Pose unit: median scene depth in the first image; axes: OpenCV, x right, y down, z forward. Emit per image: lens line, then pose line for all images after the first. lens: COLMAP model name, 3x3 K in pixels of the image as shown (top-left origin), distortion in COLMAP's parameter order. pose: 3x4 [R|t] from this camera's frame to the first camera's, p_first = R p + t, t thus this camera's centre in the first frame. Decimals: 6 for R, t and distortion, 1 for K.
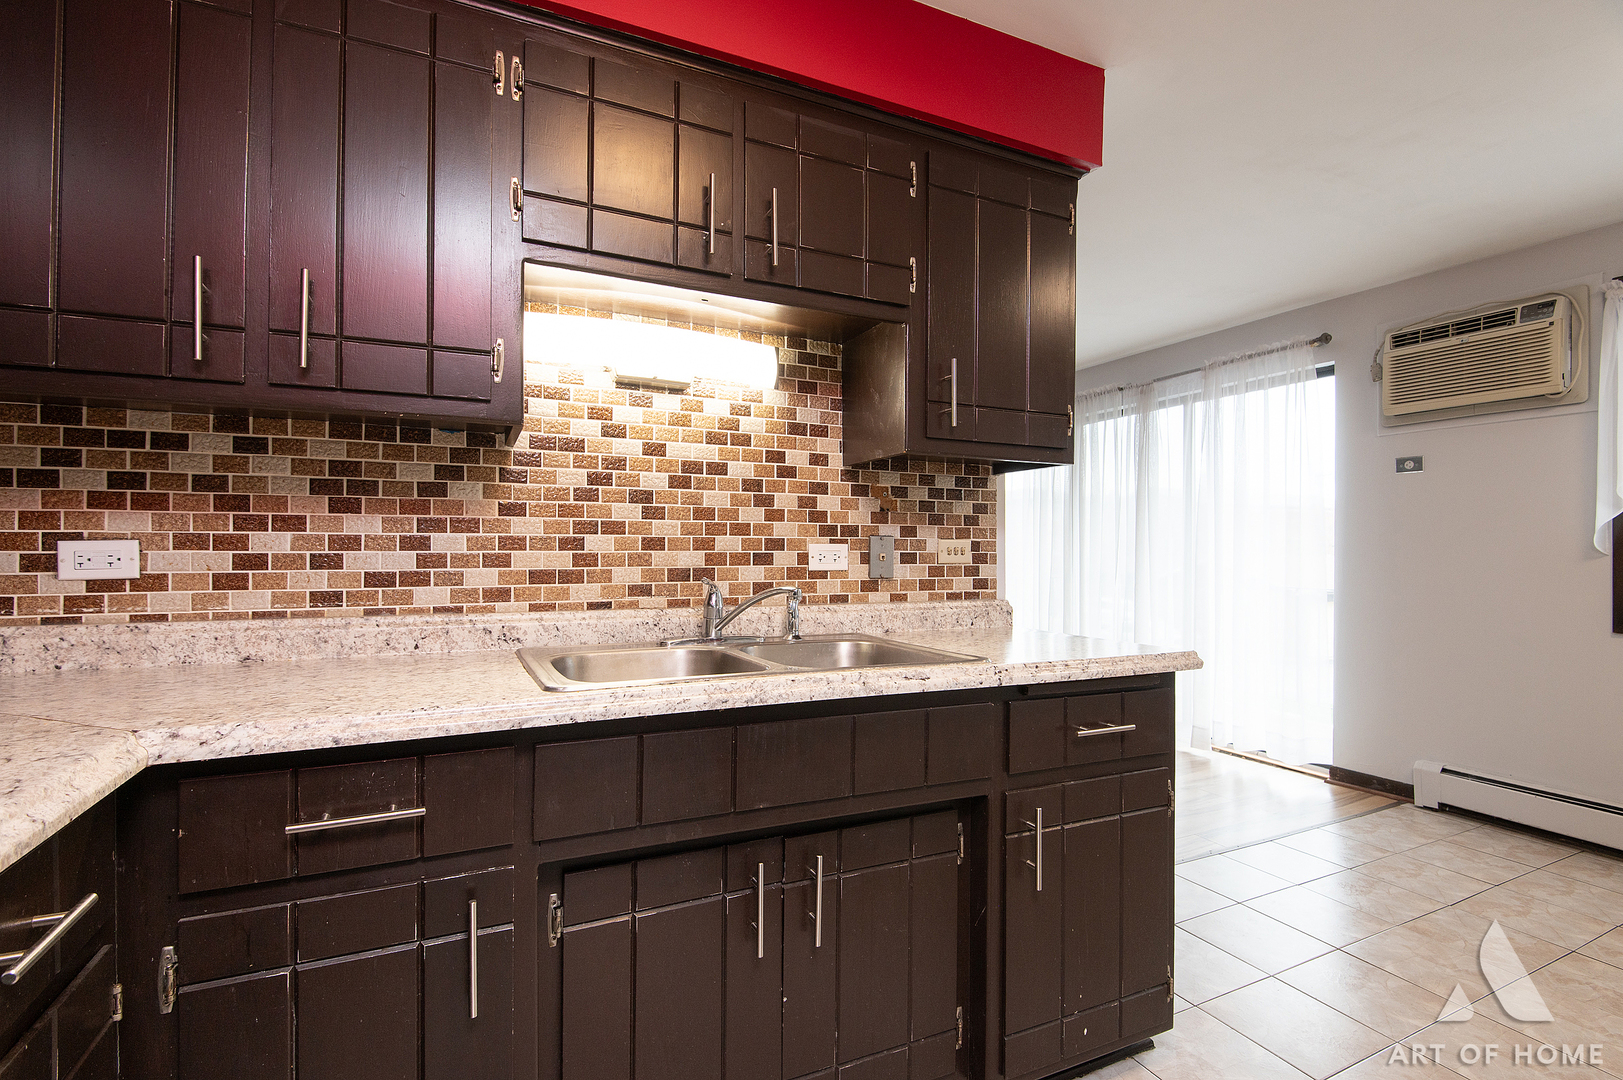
lens RADIAL K [[754.9, 0, 802.0], [0, 754.9, 547.2], [0, 0, 1]] dist [0.006861, -0.012825]
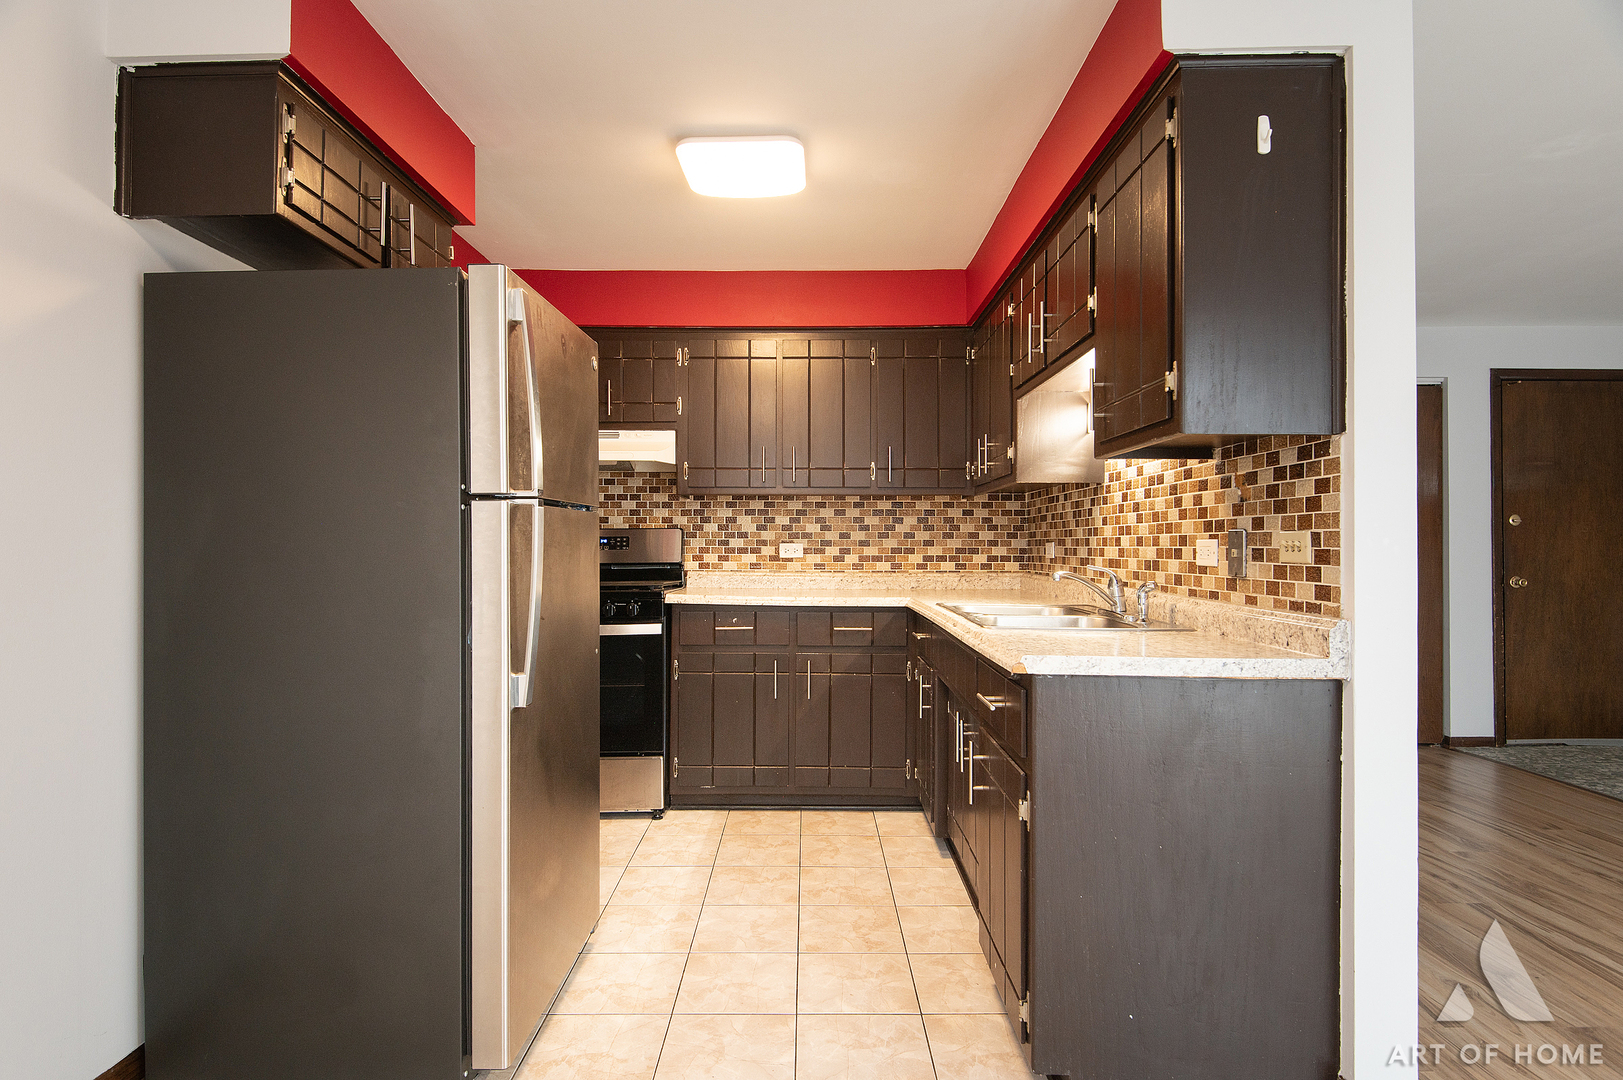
lens RADIAL K [[849.1, 0, 801.7], [0, 849.1, 540.2], [0, 0, 1]] dist [-0.018086, -0.000902]
pose [[-0.446345, -0.008021, -0.894825, 1.355397], [0.002780, 0.999943, -0.010350, 0.007331], [0.894857, -0.007107, -0.446297, 1.075258]]
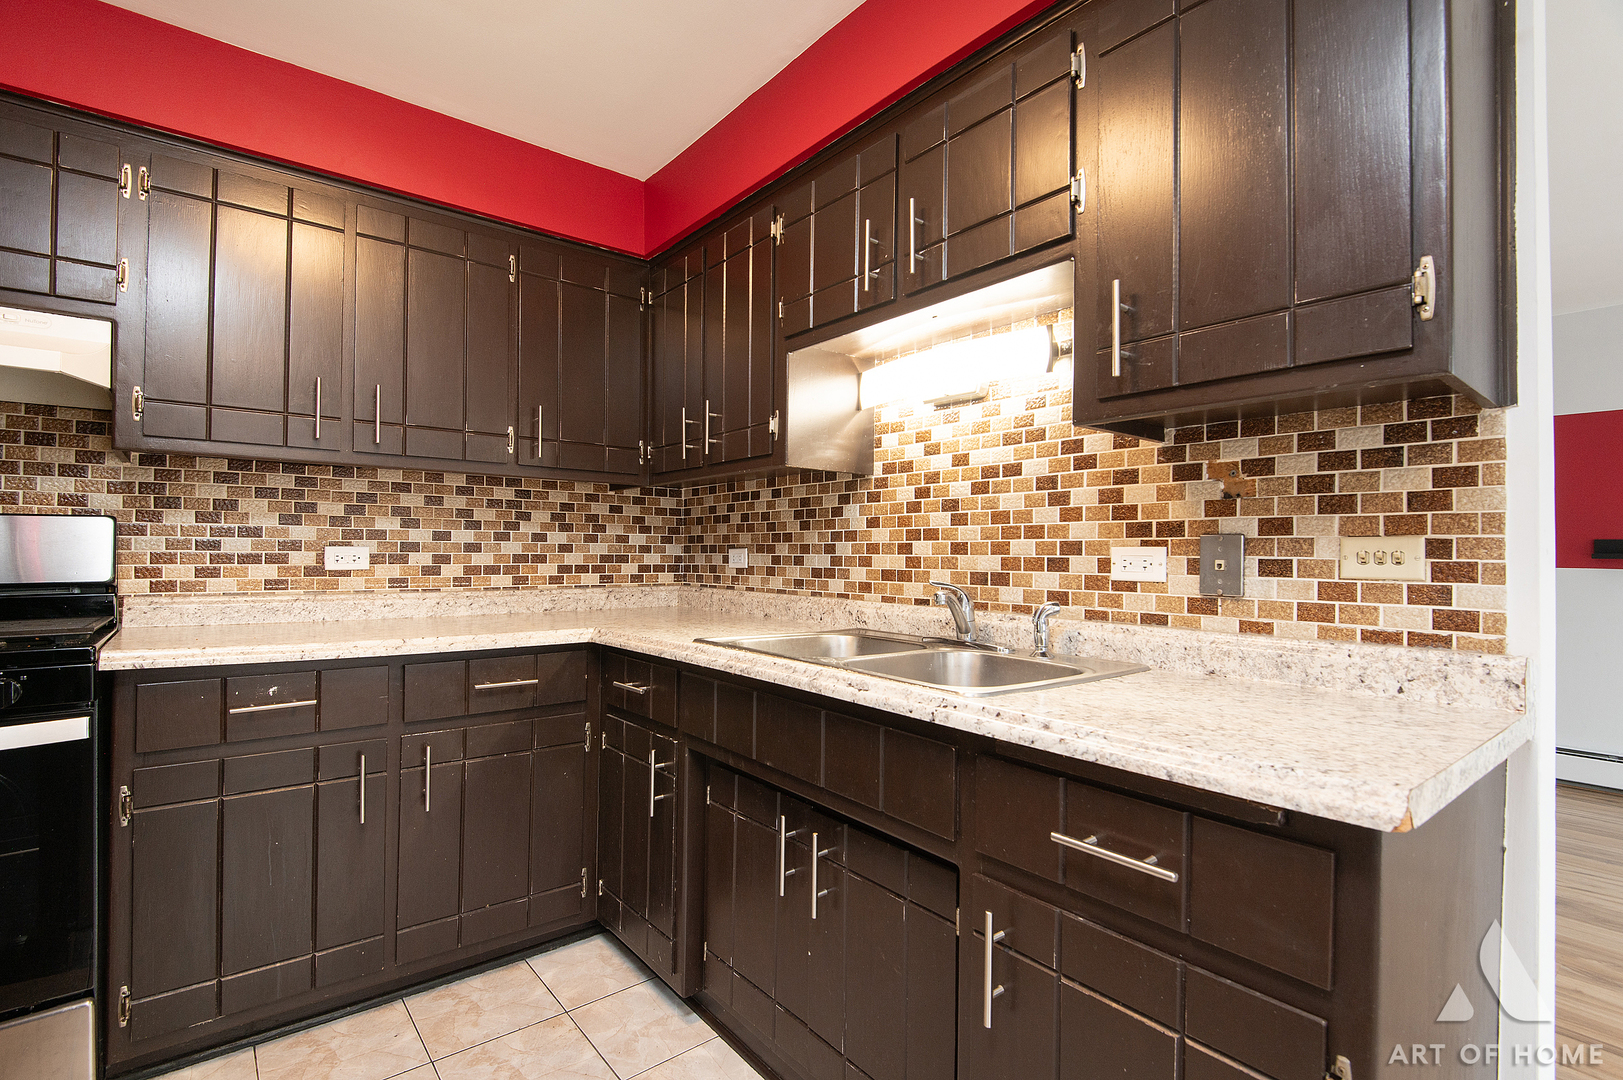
lens RADIAL K [[754.9, 0, 812.3], [0, 754.9, 547.1], [0, 0, 1]] dist [0.006861, -0.012825]
pose [[0.228489, -0.008000, -0.973514, 0.755079], [-0.000763, 0.999964, -0.008396, 0.002792], [0.973546, 0.002661, 0.228475, 0.523036]]
